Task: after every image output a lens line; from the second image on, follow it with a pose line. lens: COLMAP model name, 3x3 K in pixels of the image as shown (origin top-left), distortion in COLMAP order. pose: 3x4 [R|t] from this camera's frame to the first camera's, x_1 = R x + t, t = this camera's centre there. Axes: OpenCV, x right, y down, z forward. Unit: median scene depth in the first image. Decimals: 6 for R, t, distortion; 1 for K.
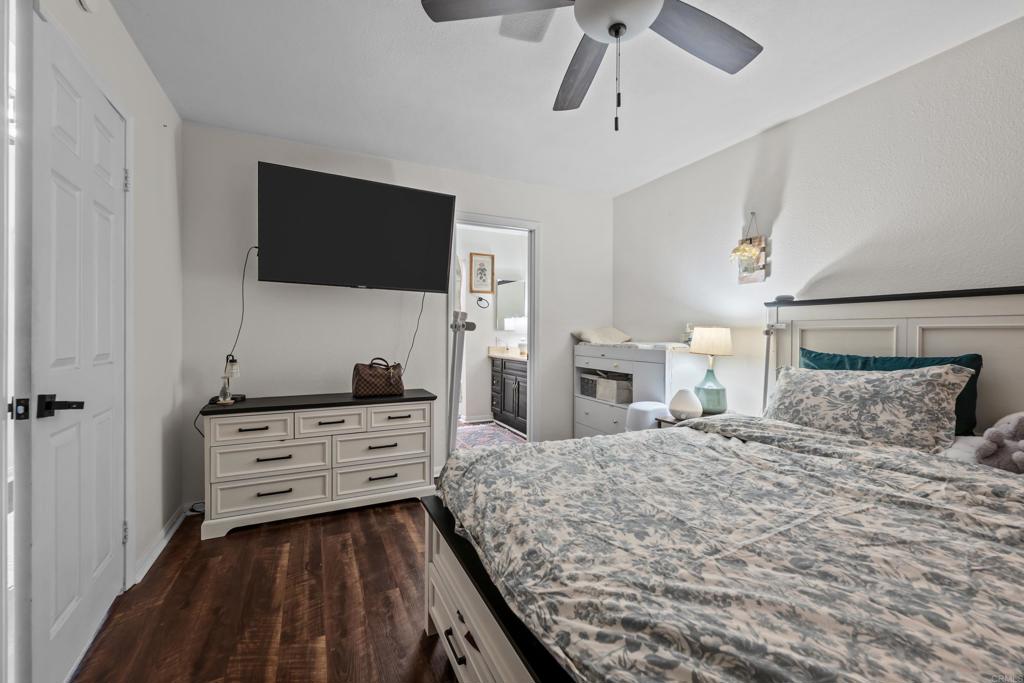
lens RADIAL K [[413.1, 0, 509.3], [0, 413.1, 334.3], [0, 0, 1]] dist [-0.000373, -0.000188]
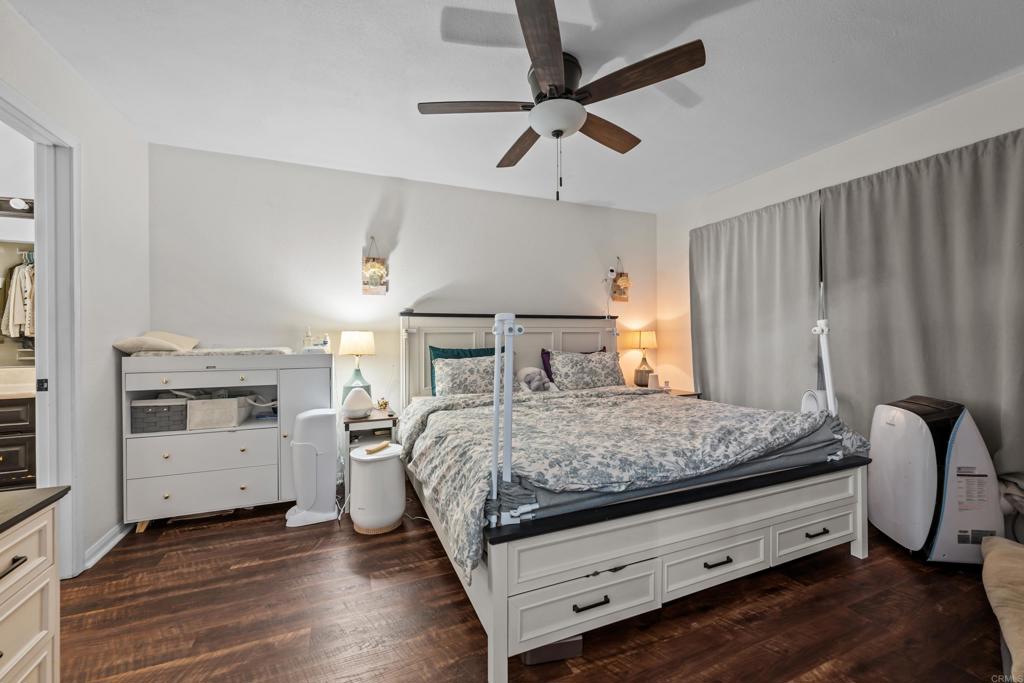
lens RADIAL K [[413.1, 0, 509.3], [0, 413.1, 334.3], [0, 0, 1]] dist [-0.000373, -0.000188]
pose [[0.058045, -0.001961, 0.998312, -0.688207], [0.008869, 0.999960, 0.001449, -0.006896], [-0.998275, 0.008770, 0.058060, 0.605952]]
